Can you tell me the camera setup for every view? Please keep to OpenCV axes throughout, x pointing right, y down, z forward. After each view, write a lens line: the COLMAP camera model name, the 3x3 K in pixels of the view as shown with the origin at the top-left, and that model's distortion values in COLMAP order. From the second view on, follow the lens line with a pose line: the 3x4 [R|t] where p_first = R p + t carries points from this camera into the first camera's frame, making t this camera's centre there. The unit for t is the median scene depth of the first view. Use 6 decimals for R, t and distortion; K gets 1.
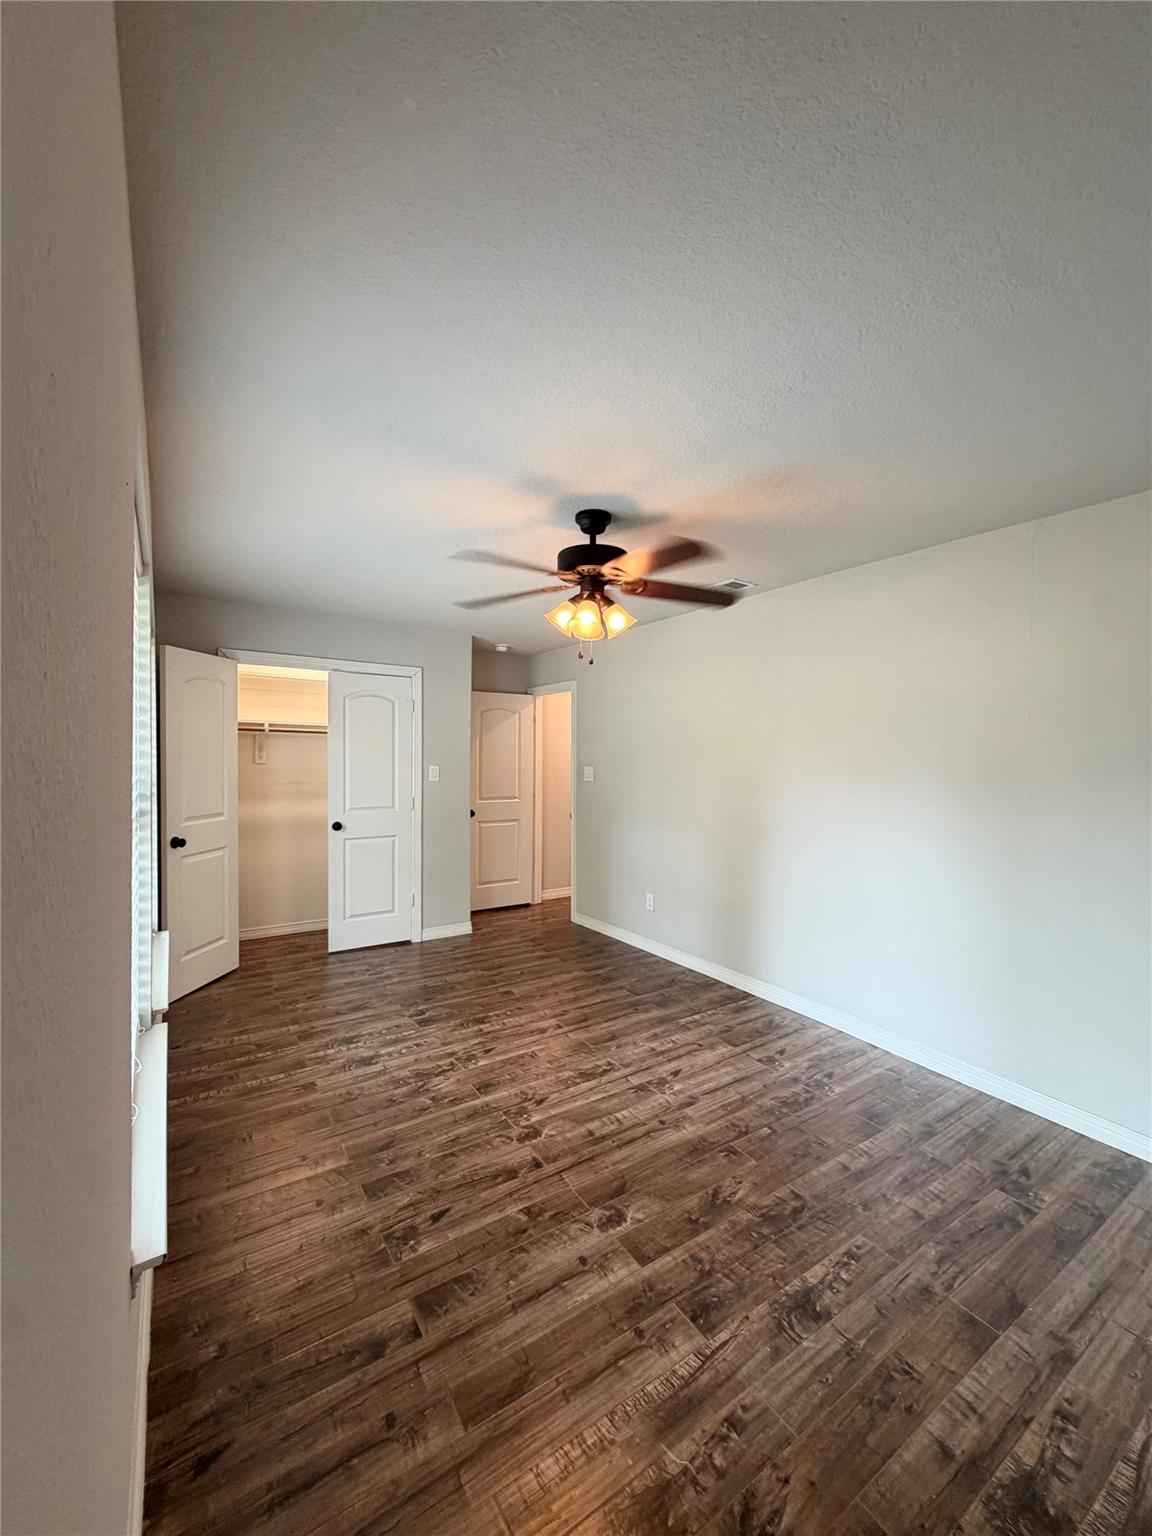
lens RADIAL K [[611.3, 0, 574.9], [0, 611.3, 764.9], [0, 0, 1]] dist [-0.000050, 0.000314]
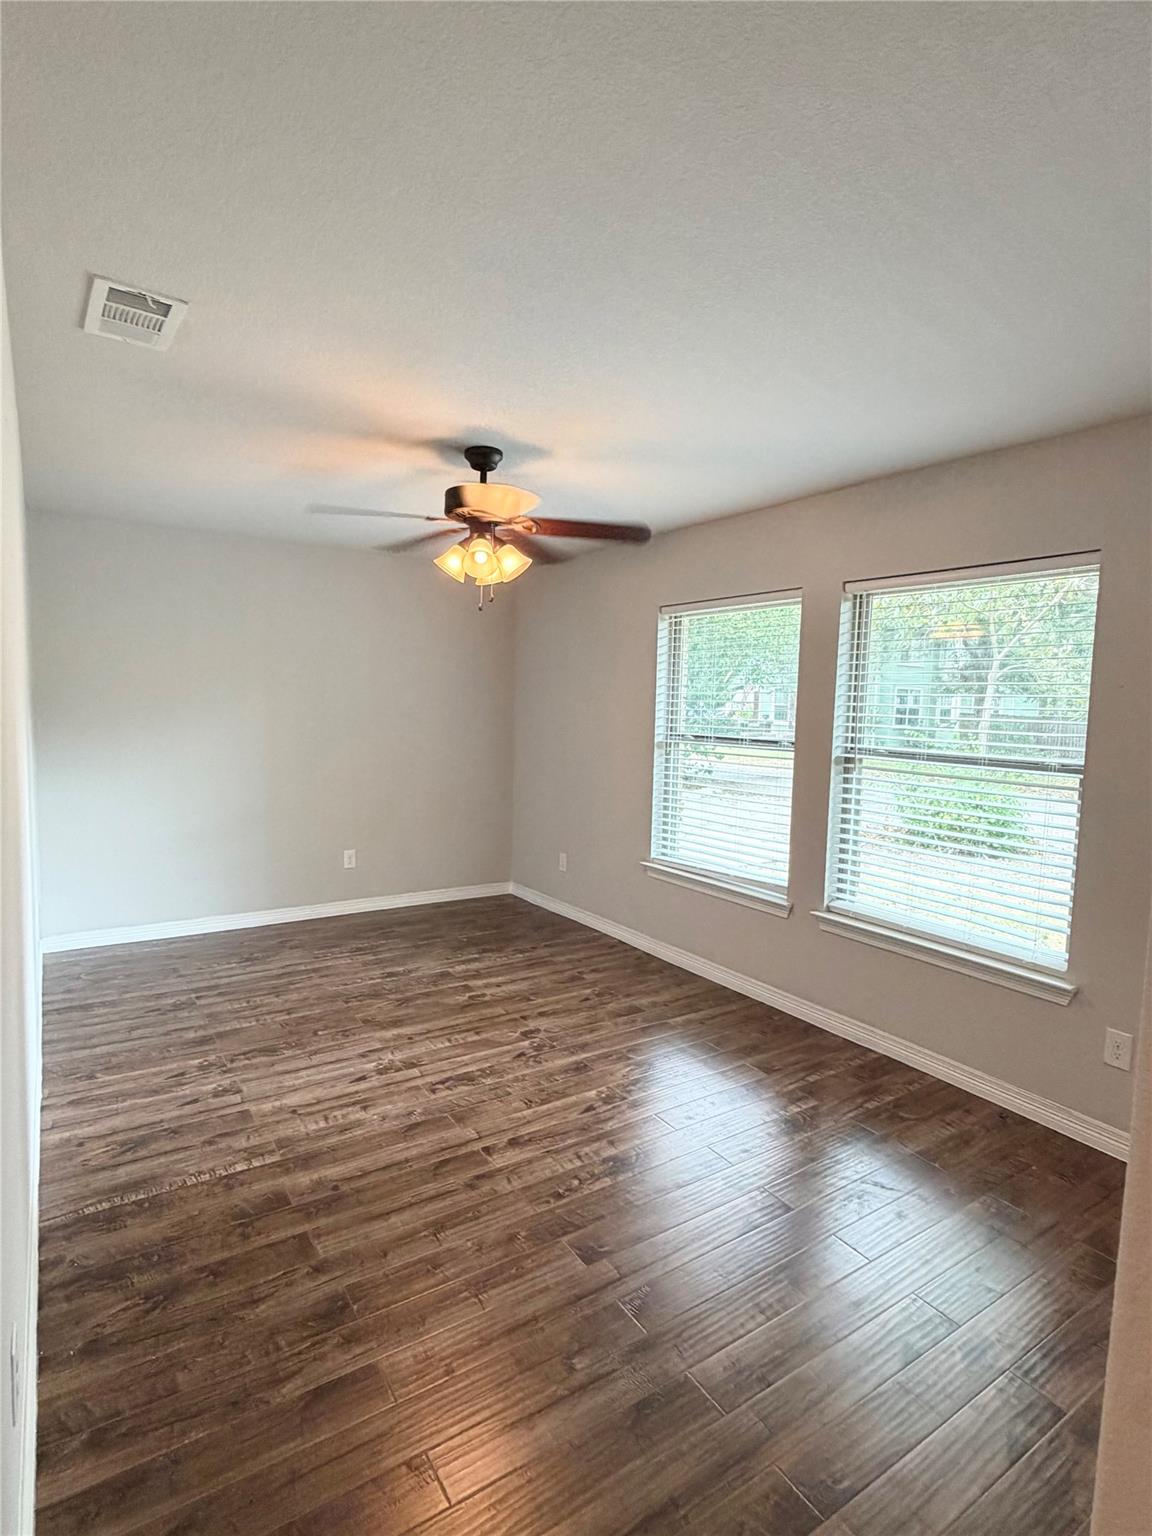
lens RADIAL K [[790.0, 0, 576.0], [0, 790.0, 768.0], [0, 0, 1]] dist [0.000331, -0.000002]
pose [[-0.999287, -0.037194, -0.006561, -0.117283], [-0.037658, 0.994486, 0.097871, -0.045261], [0.002885, 0.098048, -0.995177, 2.166207]]
